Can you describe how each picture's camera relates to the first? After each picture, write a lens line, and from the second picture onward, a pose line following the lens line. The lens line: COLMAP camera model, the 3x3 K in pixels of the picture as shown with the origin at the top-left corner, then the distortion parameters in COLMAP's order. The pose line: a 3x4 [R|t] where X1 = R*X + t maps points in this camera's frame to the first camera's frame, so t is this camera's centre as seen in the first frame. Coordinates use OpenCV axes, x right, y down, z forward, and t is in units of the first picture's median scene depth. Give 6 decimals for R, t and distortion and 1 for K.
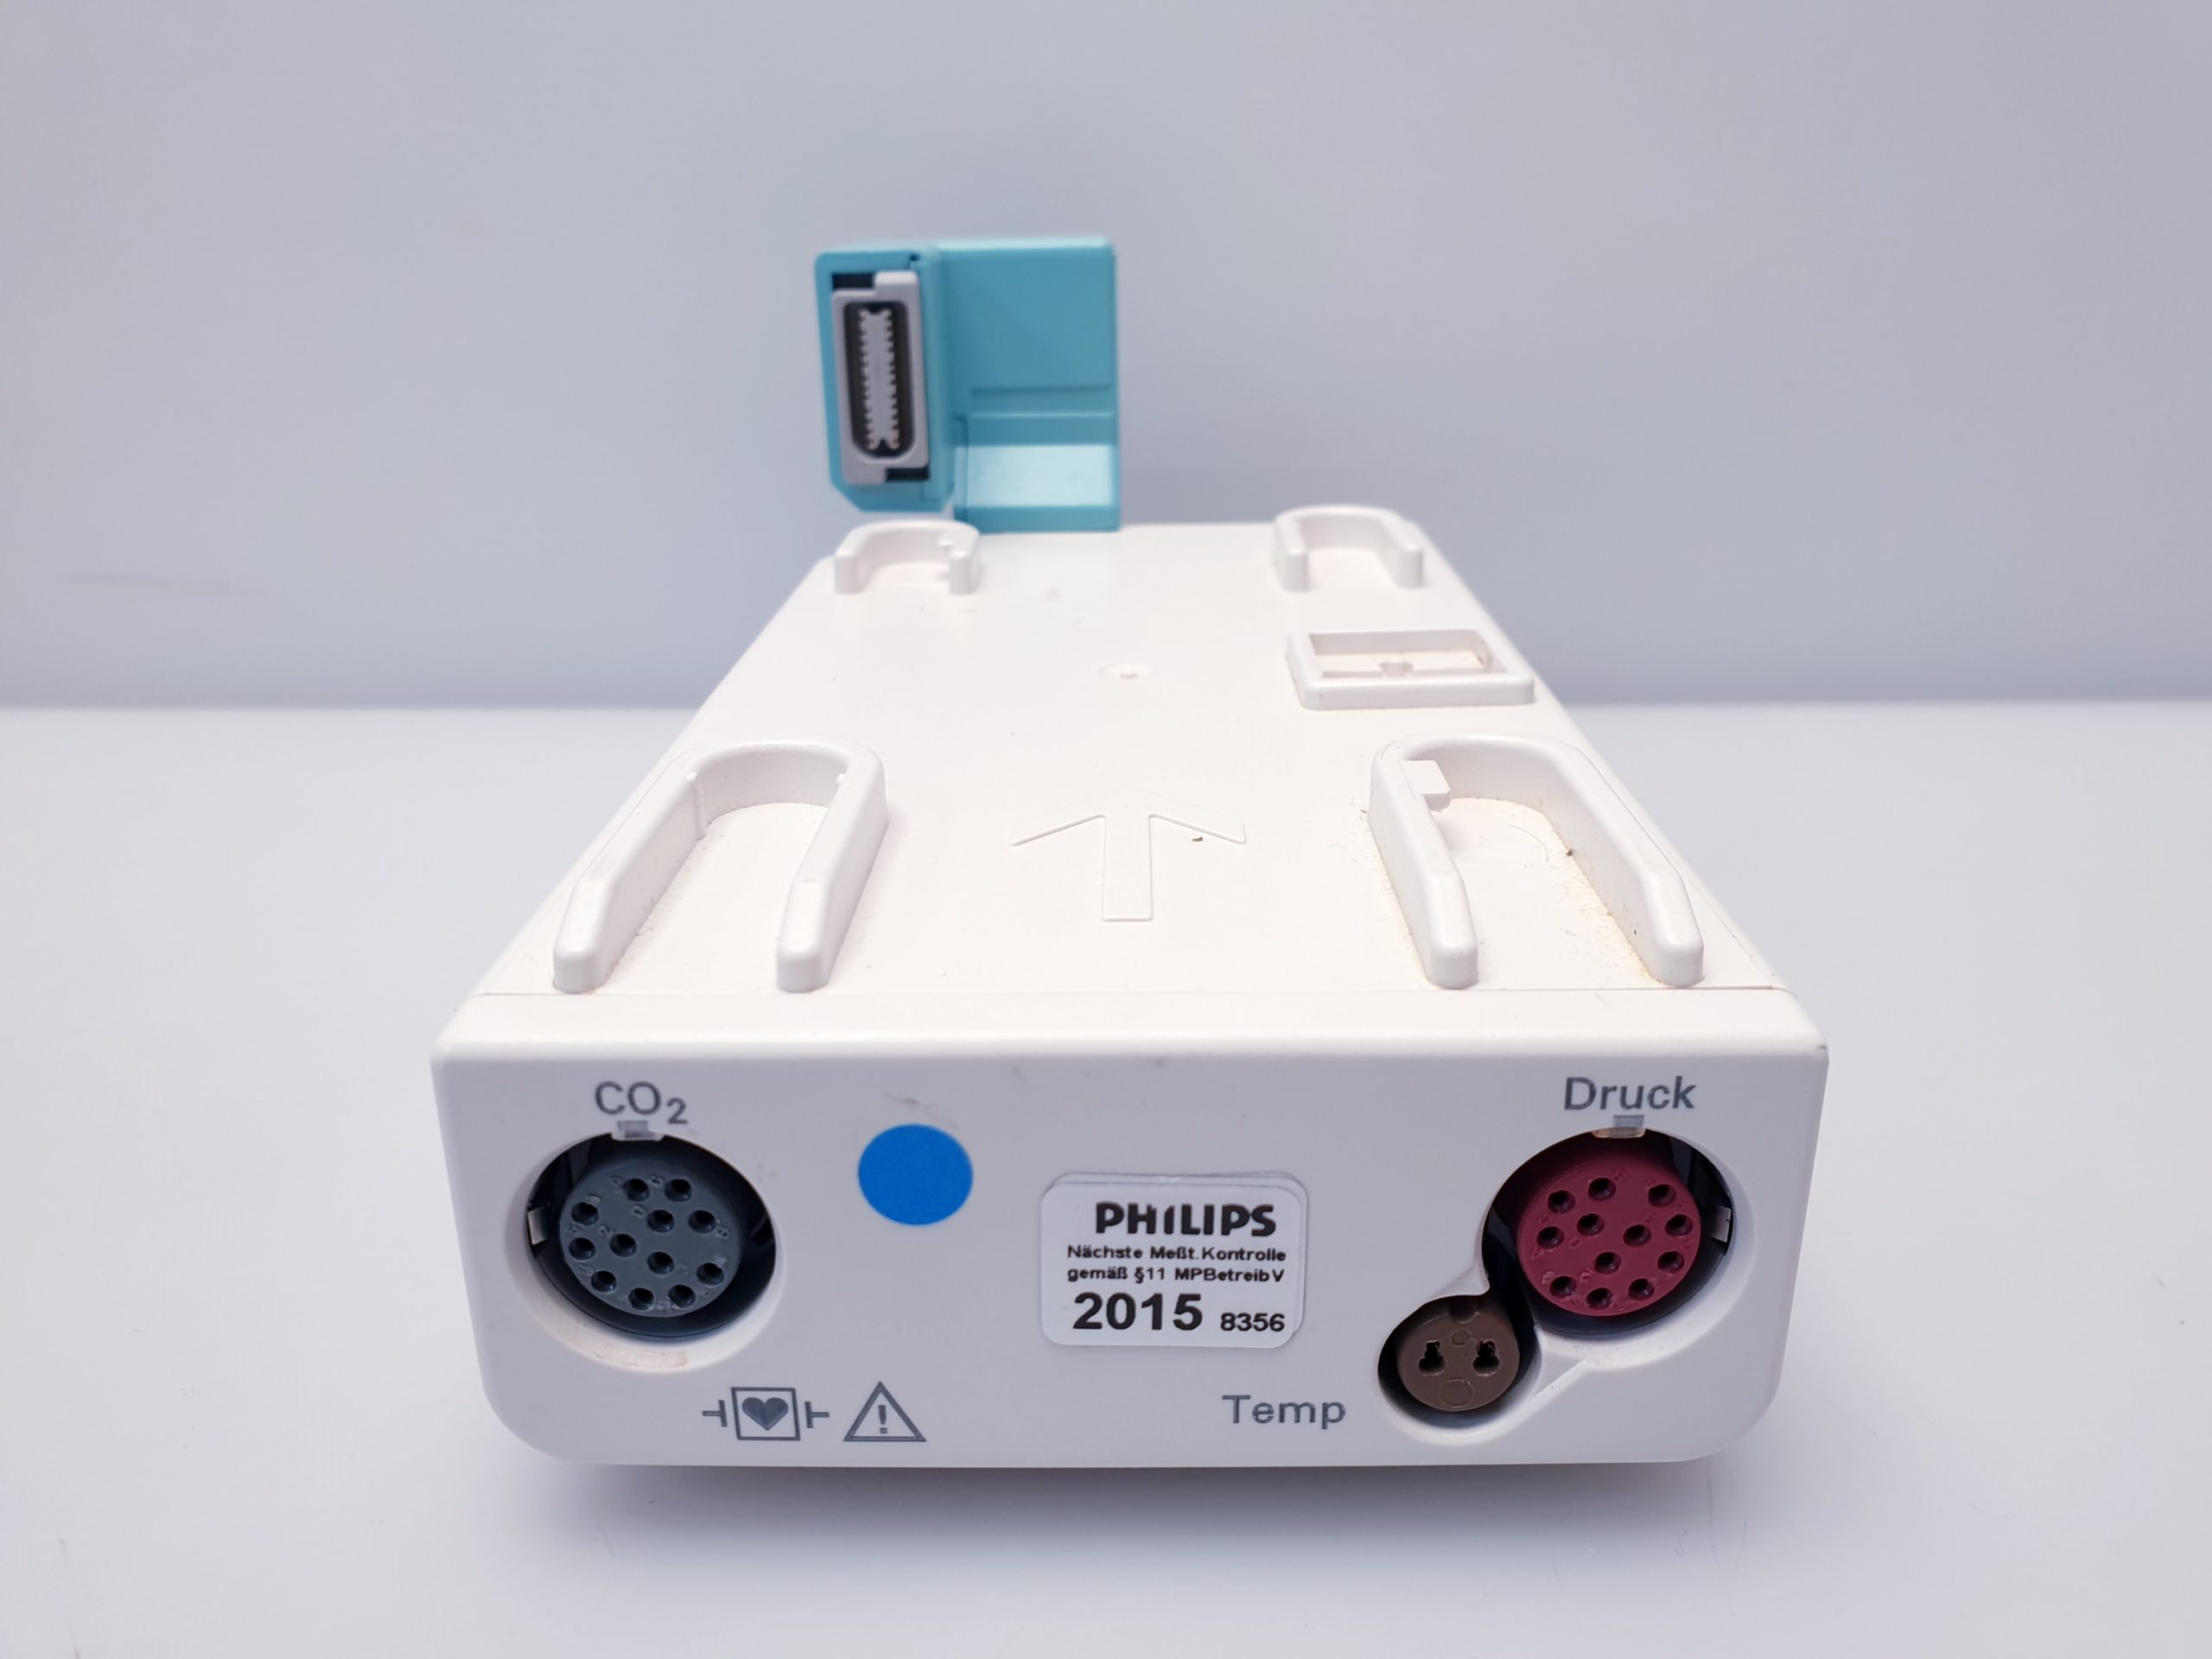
lens RADIAL K [[1770.4, 0, 1106.0], [0, 1770.4, 829.5], [0, 0, 1]] dist [0.082677, -0.493827]
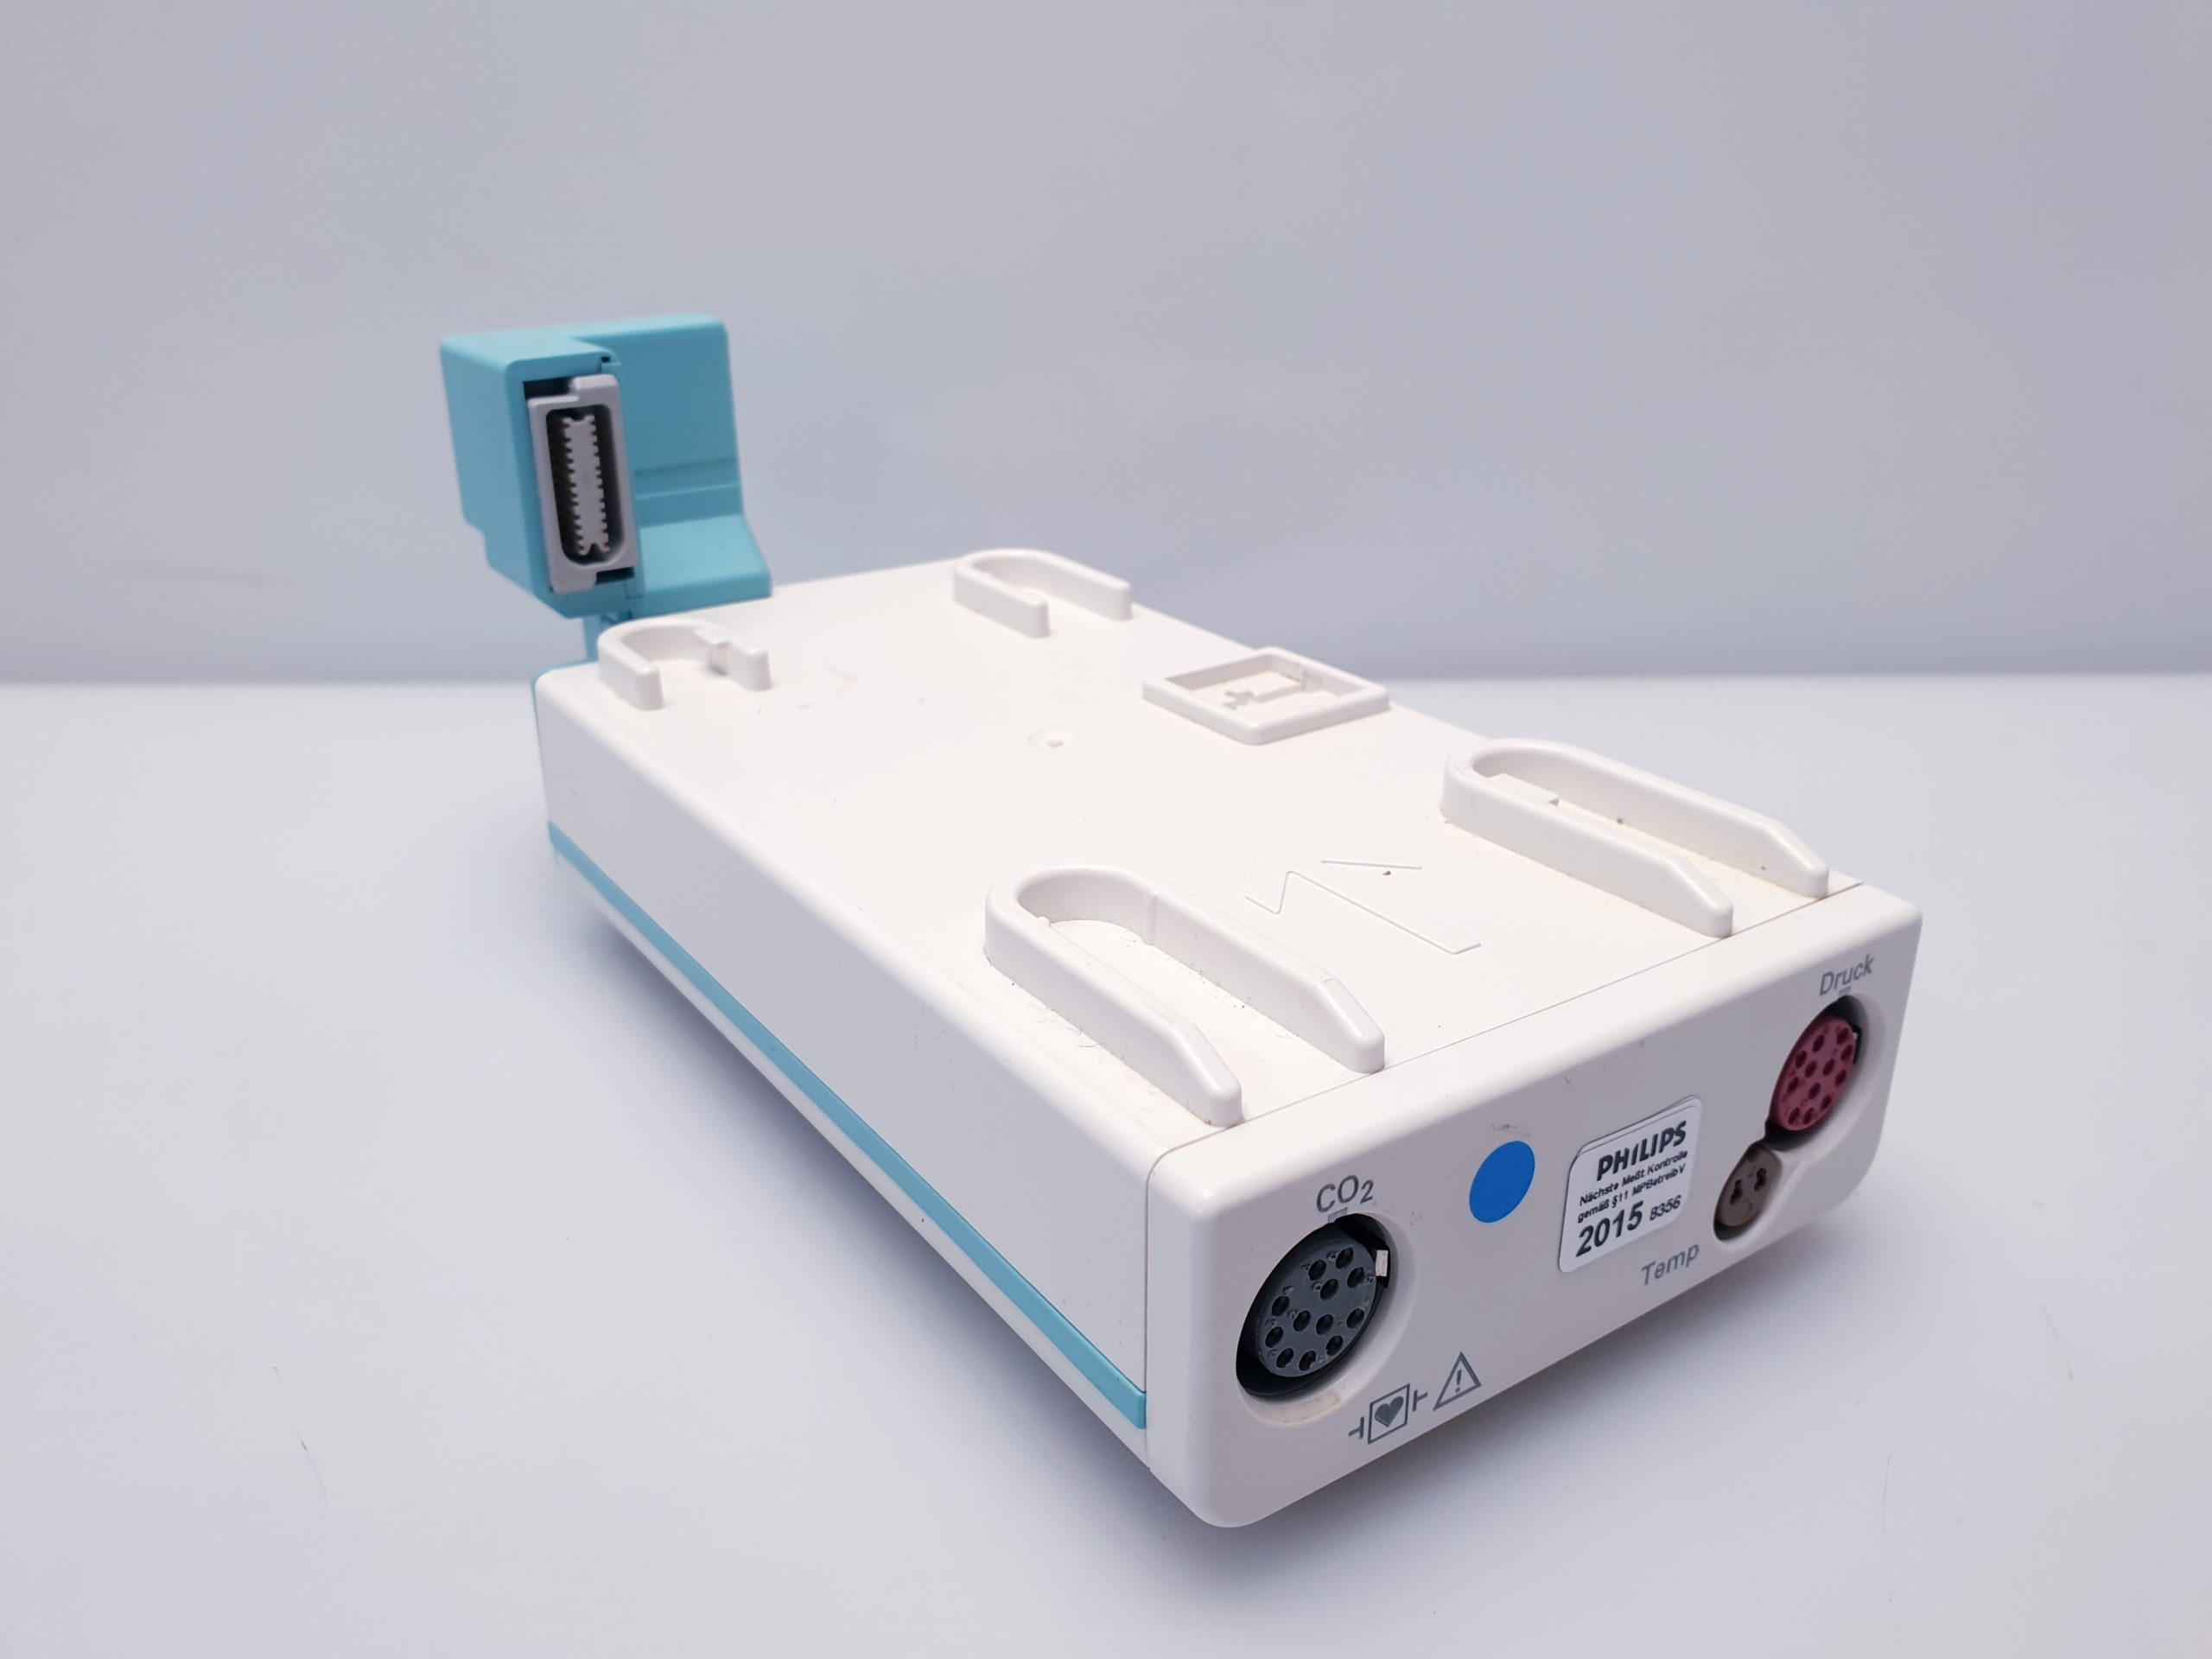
lens RADIAL K [[1770.4, 0, 1106.0], [0, 1770.4, 829.5], [0, 0, 1]] dist [0.082677, -0.493827]
pose [[0.821657, -0.214733, 0.527985, -0.910377], [0.192731, 0.976427, 0.097185, -0.220654], [-0.536408, 0.021906, 0.843674, 0.061913]]
